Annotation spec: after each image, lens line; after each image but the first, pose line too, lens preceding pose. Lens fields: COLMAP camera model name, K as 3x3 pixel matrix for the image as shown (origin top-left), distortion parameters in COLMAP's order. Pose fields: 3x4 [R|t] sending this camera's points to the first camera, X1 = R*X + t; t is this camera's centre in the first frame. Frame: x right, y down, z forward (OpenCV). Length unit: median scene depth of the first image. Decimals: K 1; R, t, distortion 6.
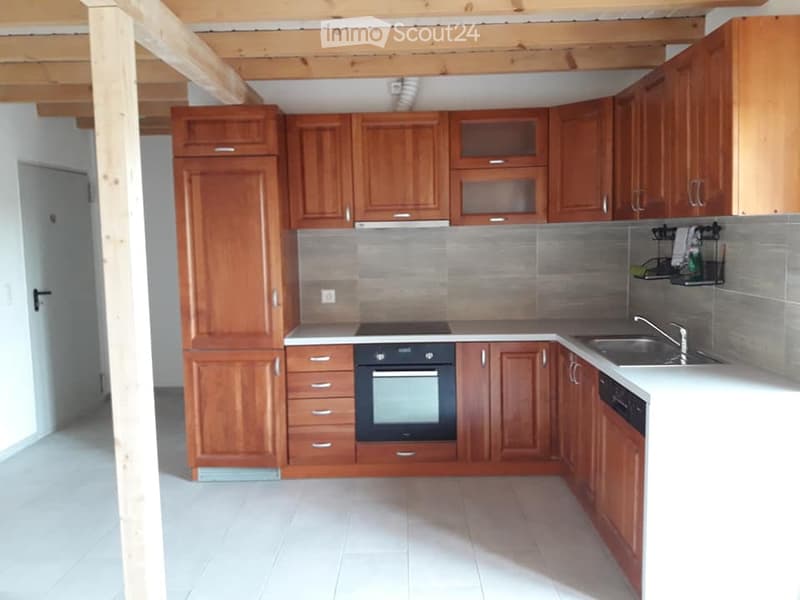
lens RADIAL K [[648.8, 0, 405.2], [0, 648.8, 288.5], [0, 0, 1]] dist [0.095545, -0.114768]
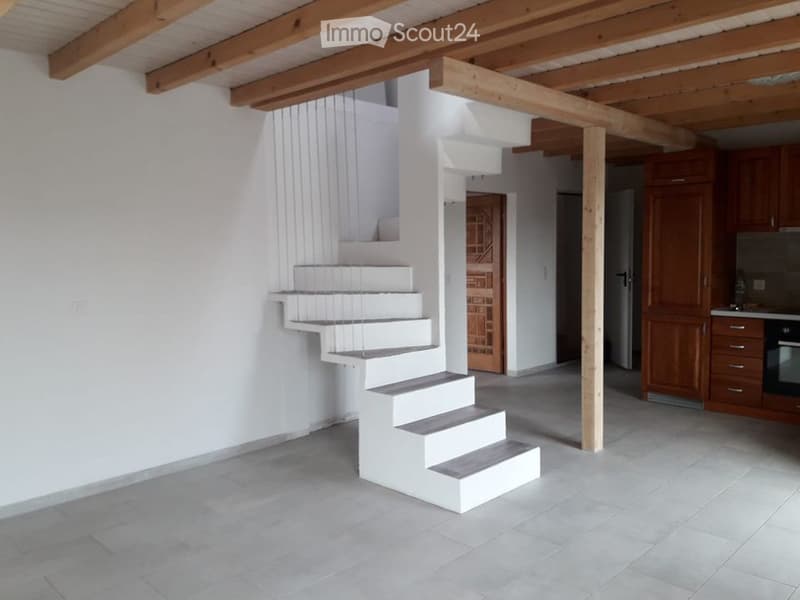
lens RADIAL K [[648.8, 0, 405.2], [0, 648.8, 288.5], [0, 0, 1]] dist [0.095545, -0.114768]
pose [[0.712260, 0.062379, -0.699139, 0.335124], [-0.065673, 0.997596, 0.022103, 0.041402], [0.698837, 0.030172, 0.714644, -0.484181]]
